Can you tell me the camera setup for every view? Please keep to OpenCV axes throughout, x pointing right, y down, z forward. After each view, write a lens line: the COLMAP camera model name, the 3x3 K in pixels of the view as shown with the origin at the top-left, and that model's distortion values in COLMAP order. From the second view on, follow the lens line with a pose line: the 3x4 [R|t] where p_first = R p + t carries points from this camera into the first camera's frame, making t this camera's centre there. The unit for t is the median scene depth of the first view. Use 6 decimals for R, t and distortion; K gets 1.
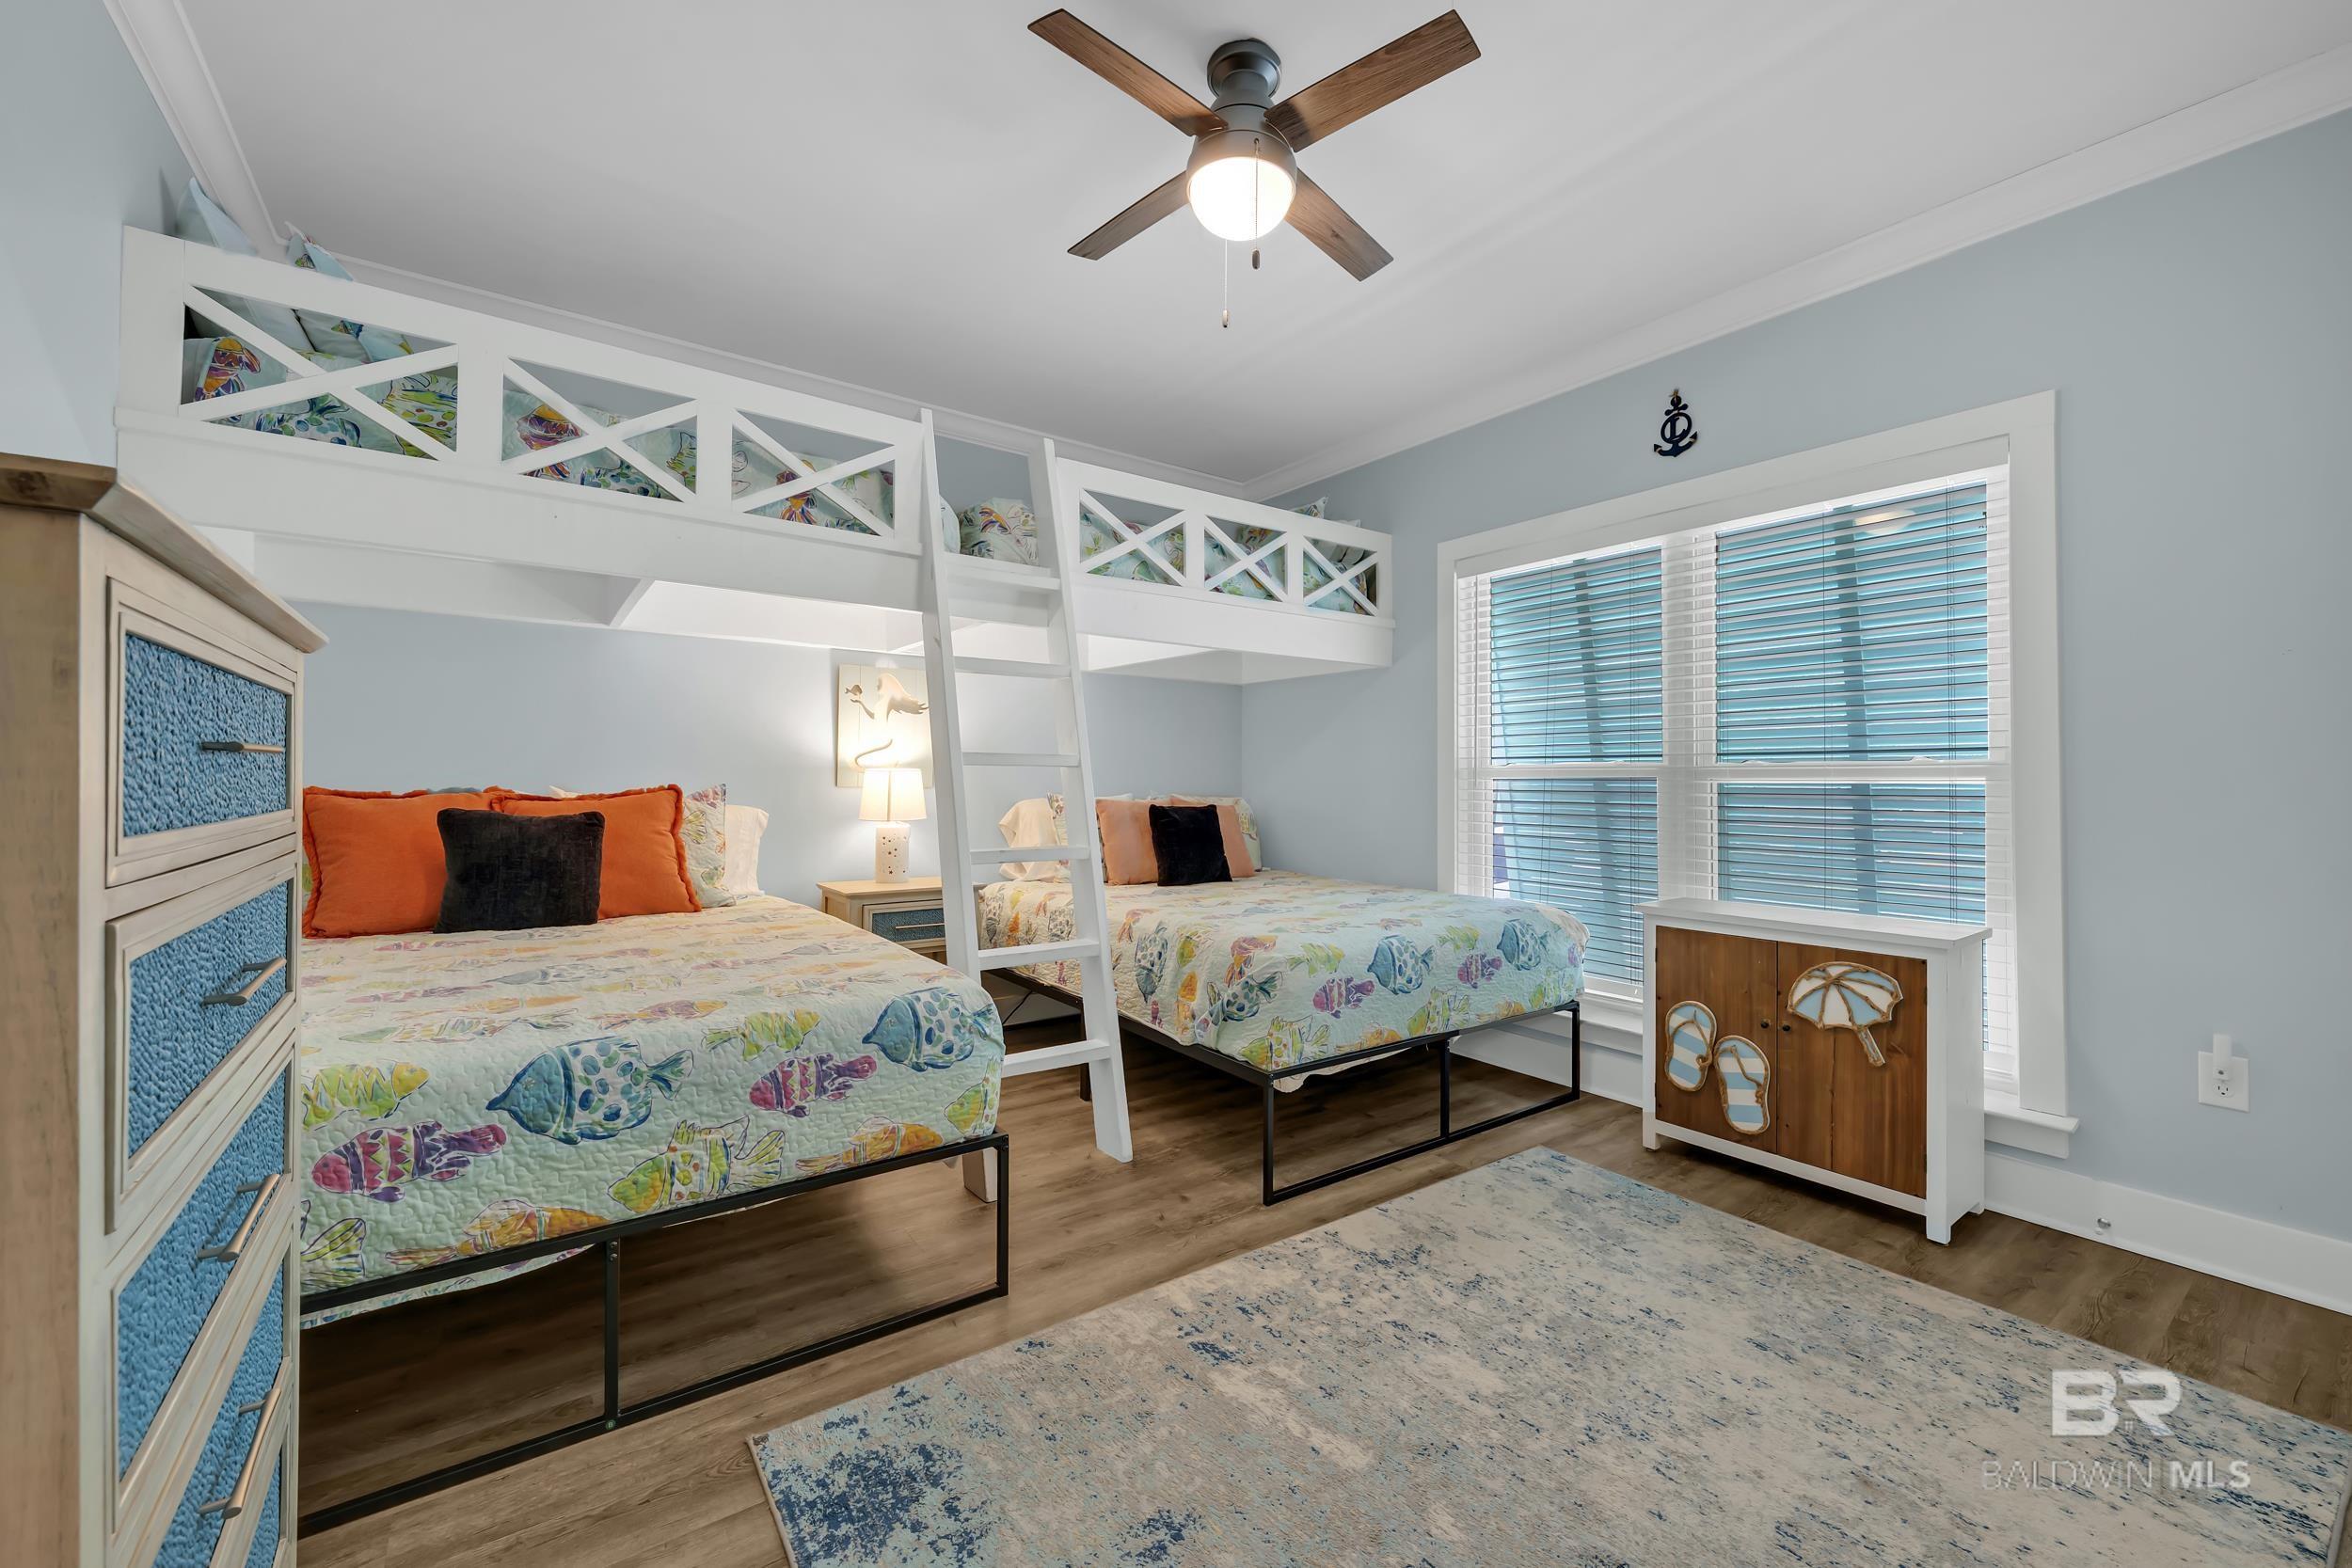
lens RADIAL K [[922.4, 0, 1178.1], [0, 922.4, 772.4], [0, 0, 1]] dist [-0.002237, -0.000125]
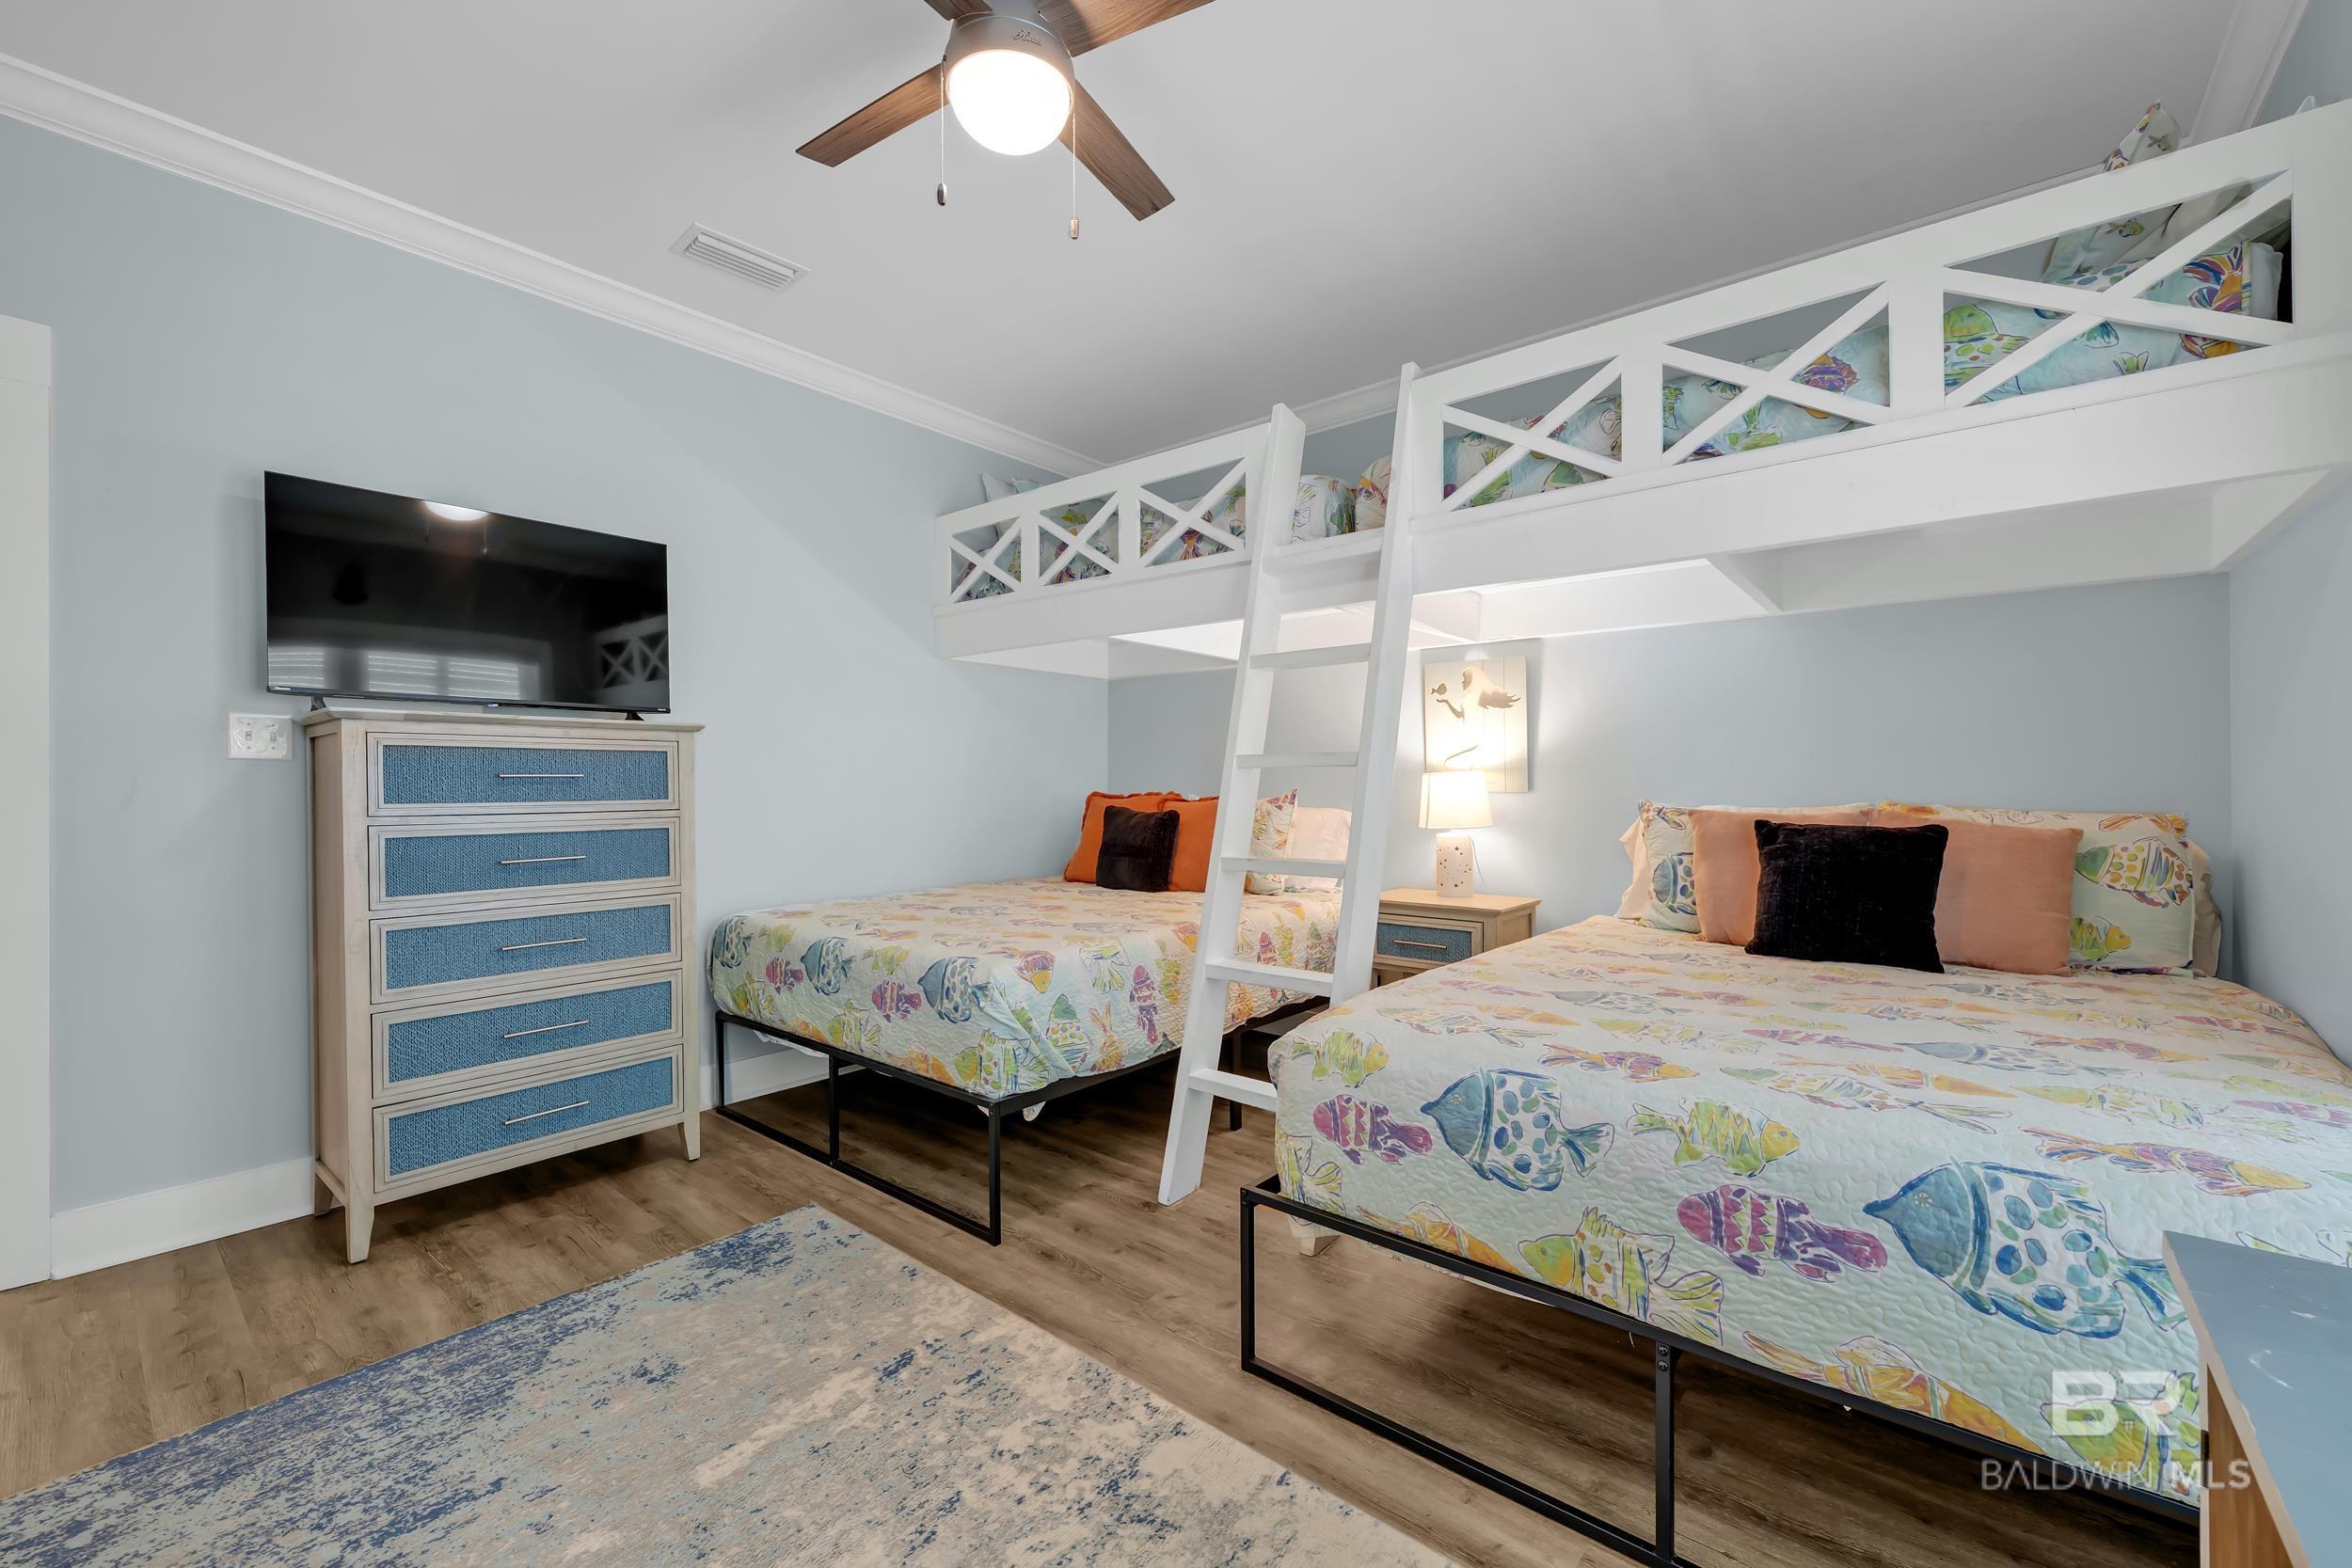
lens RADIAL K [[945.2, 0, 1185.3], [0, 945.2, 790.2], [0, 0, 1]] dist [-0.000858, -0.000014]
pose [[0.248843, -0.002963, -0.968539, 0.829540], [0.016143, 0.999869, 0.001089, 0.015473], [0.968409, -0.015906, 0.248859, 0.802682]]
